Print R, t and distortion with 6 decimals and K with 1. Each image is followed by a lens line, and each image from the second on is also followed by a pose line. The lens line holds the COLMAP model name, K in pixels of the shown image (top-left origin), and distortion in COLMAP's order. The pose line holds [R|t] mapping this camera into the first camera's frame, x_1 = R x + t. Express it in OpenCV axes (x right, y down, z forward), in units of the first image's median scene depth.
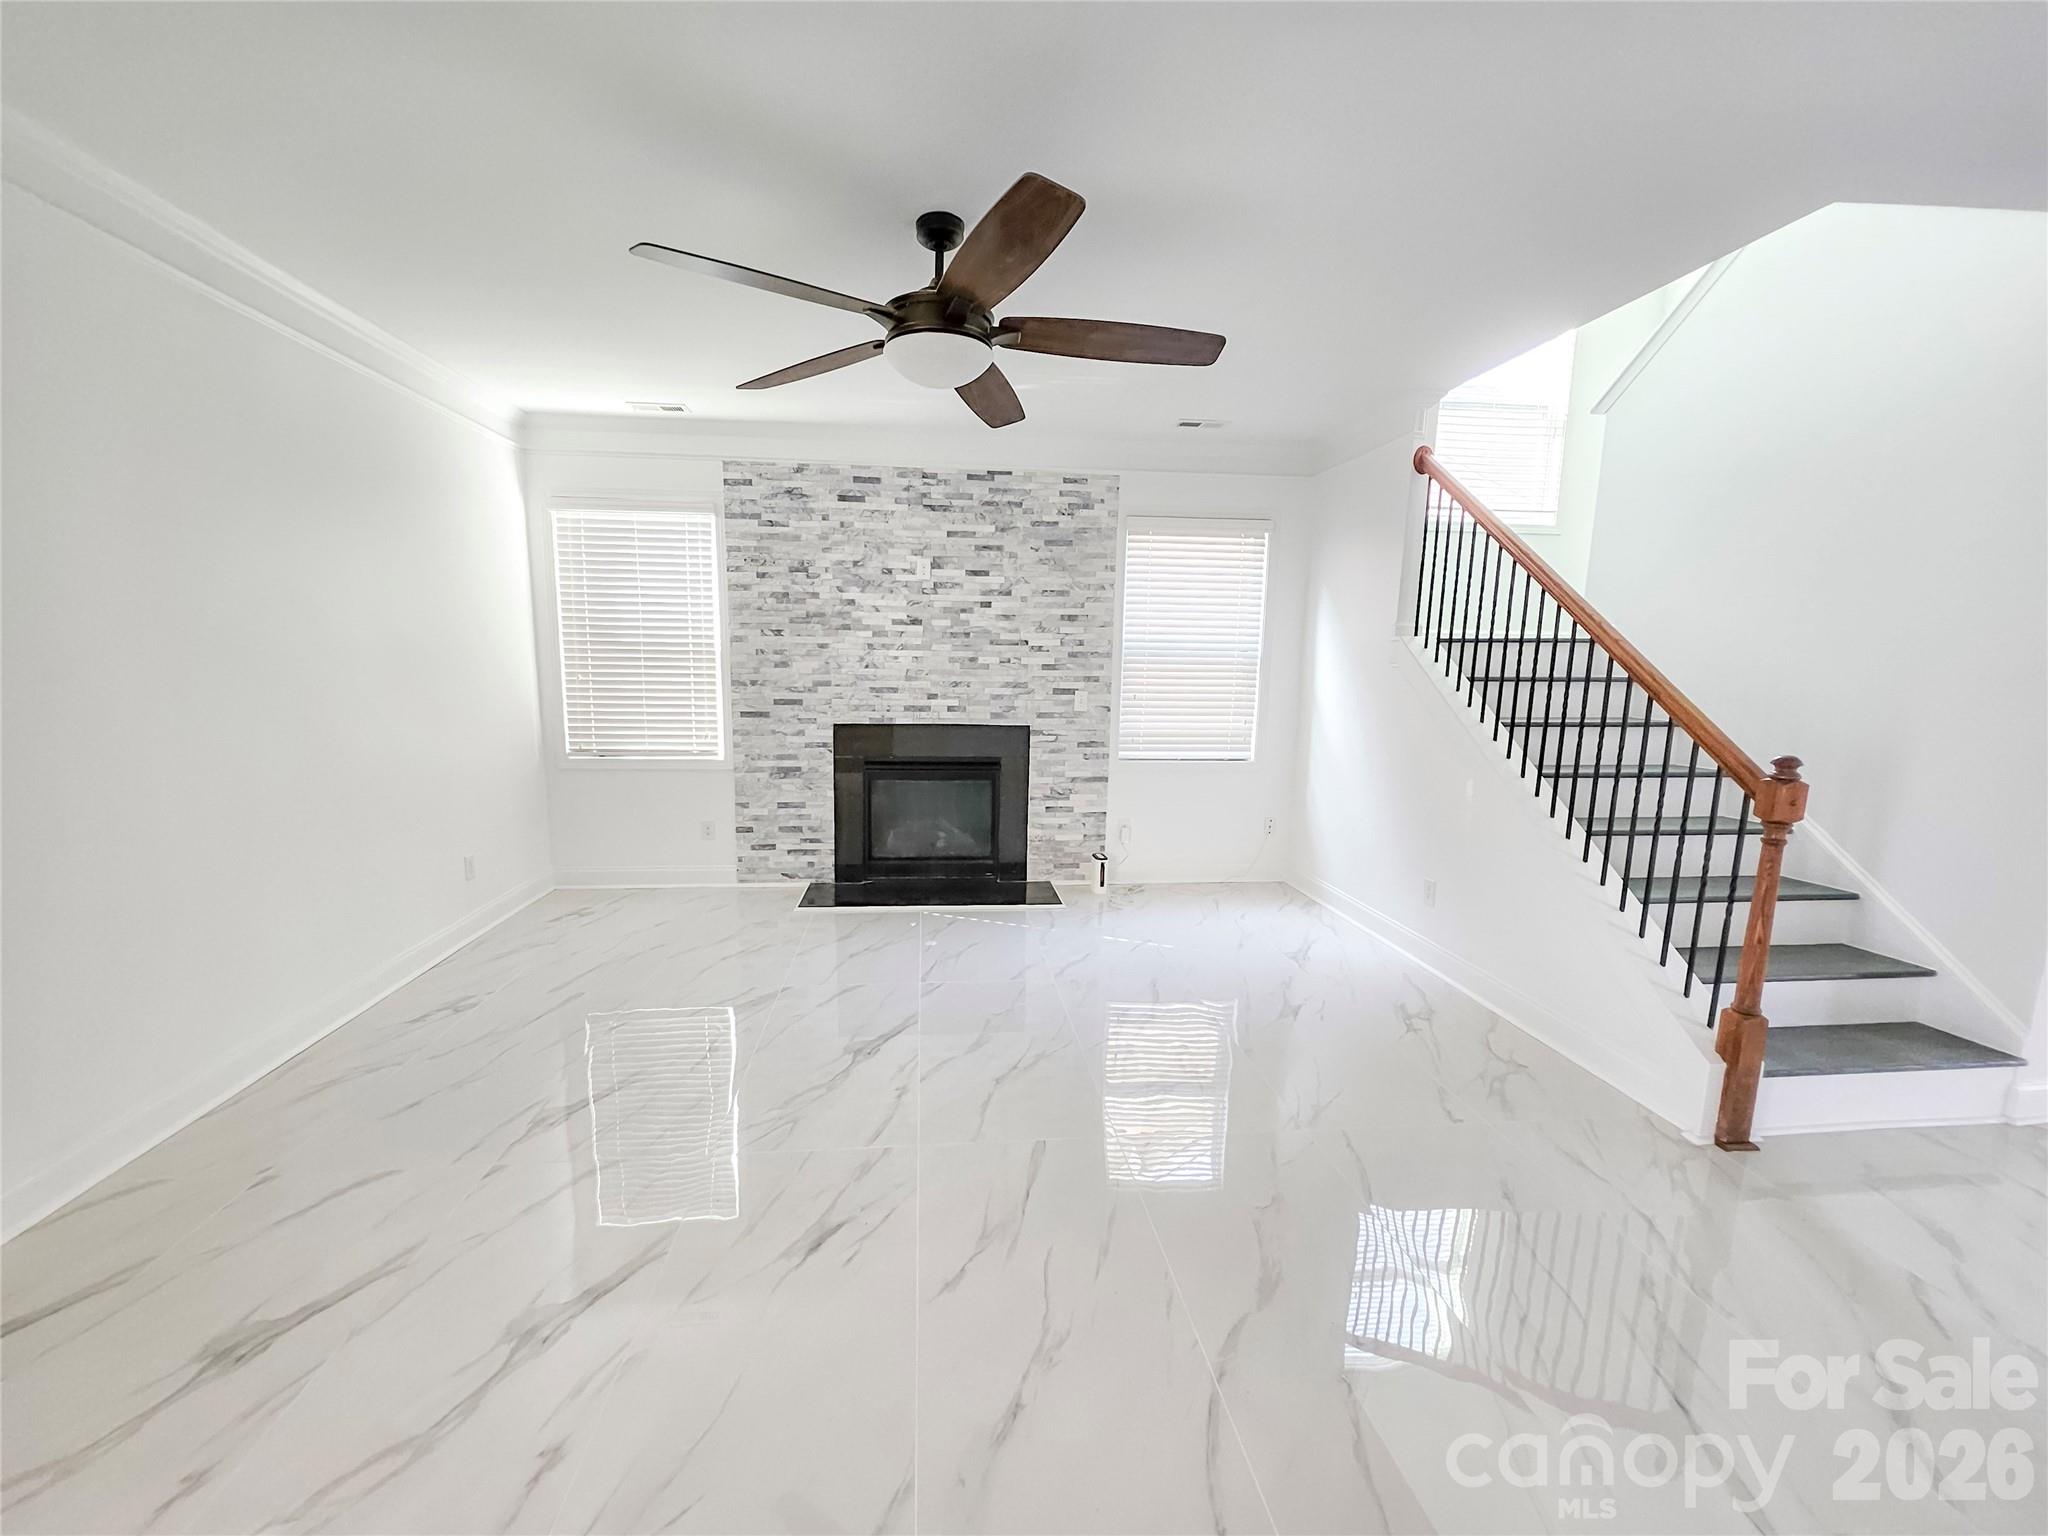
lens RADIAL K [[806.3, 0, 1018.4], [0, 806.3, 777.0], [0, 0, 1]] dist [-0.000015, -0.000205]
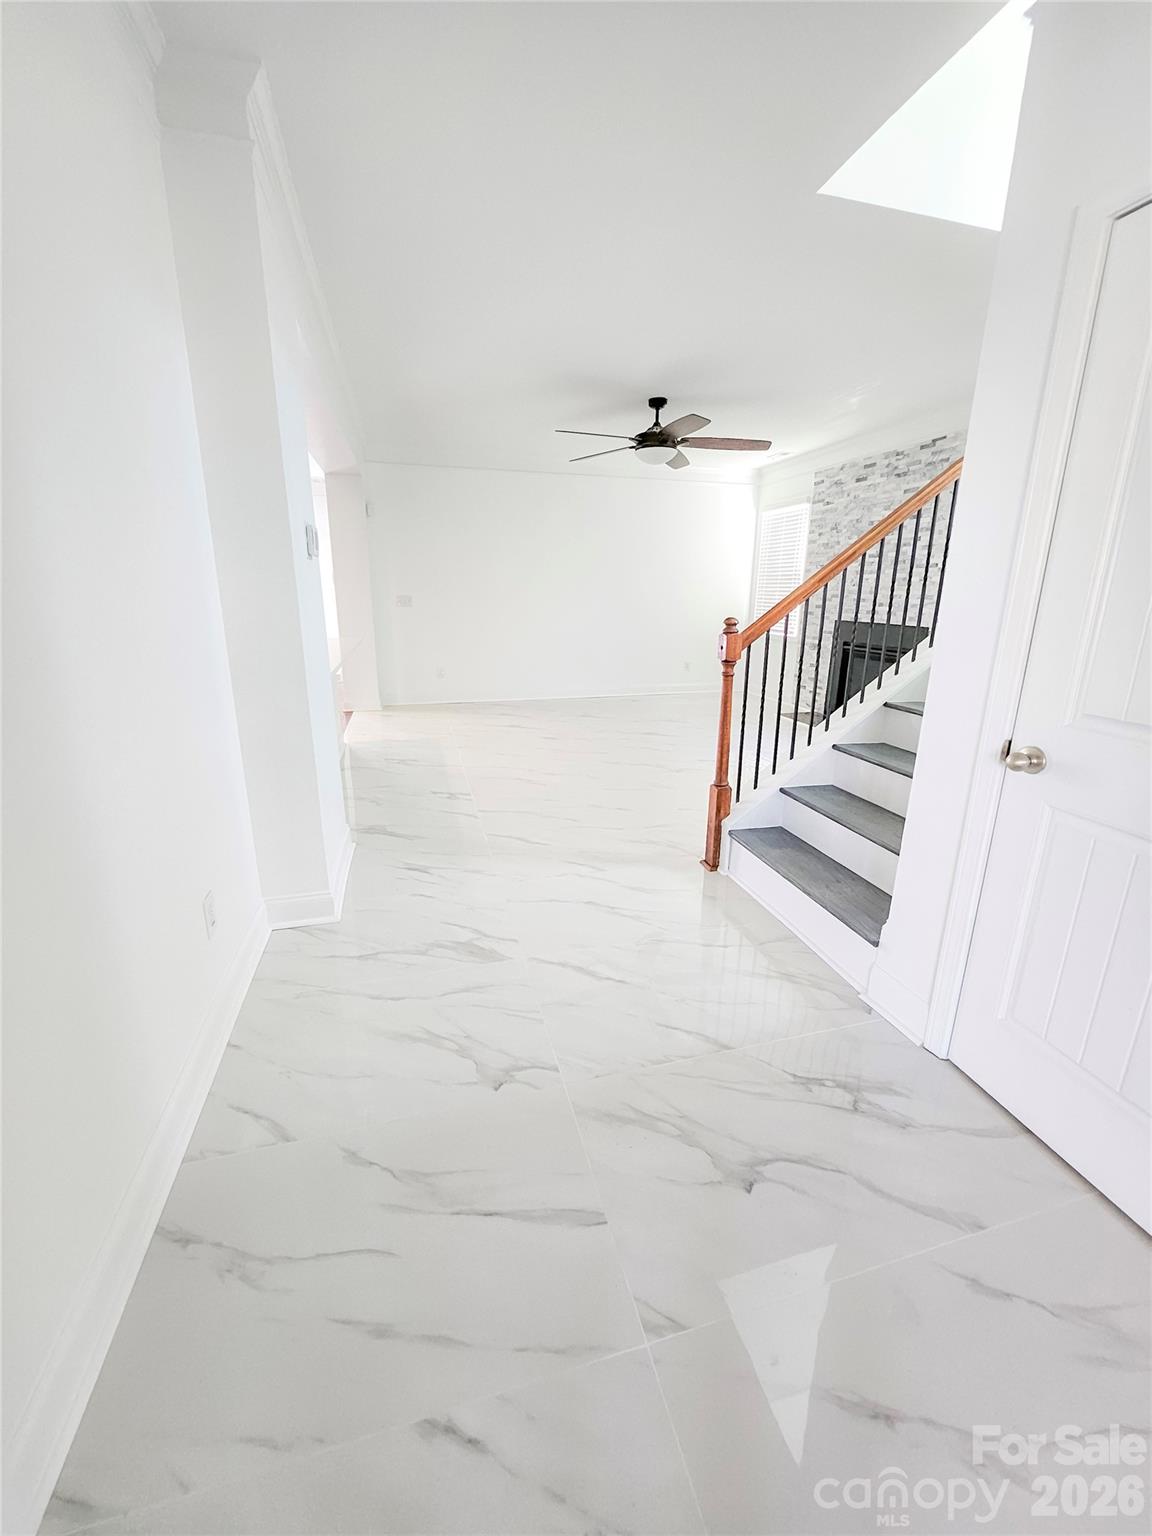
lens RADIAL K [[604.7, 0, 578.1], [0, 604.7, 762.2], [0, 0, 1]] dist [-0.000015, -0.000205]
pose [[0.172647, 0.258771, -0.950385, 1.008474], [-0.150711, 0.960452, 0.234134, 0.005539], [0.973386, 0.102811, 0.204818, 0.244927]]
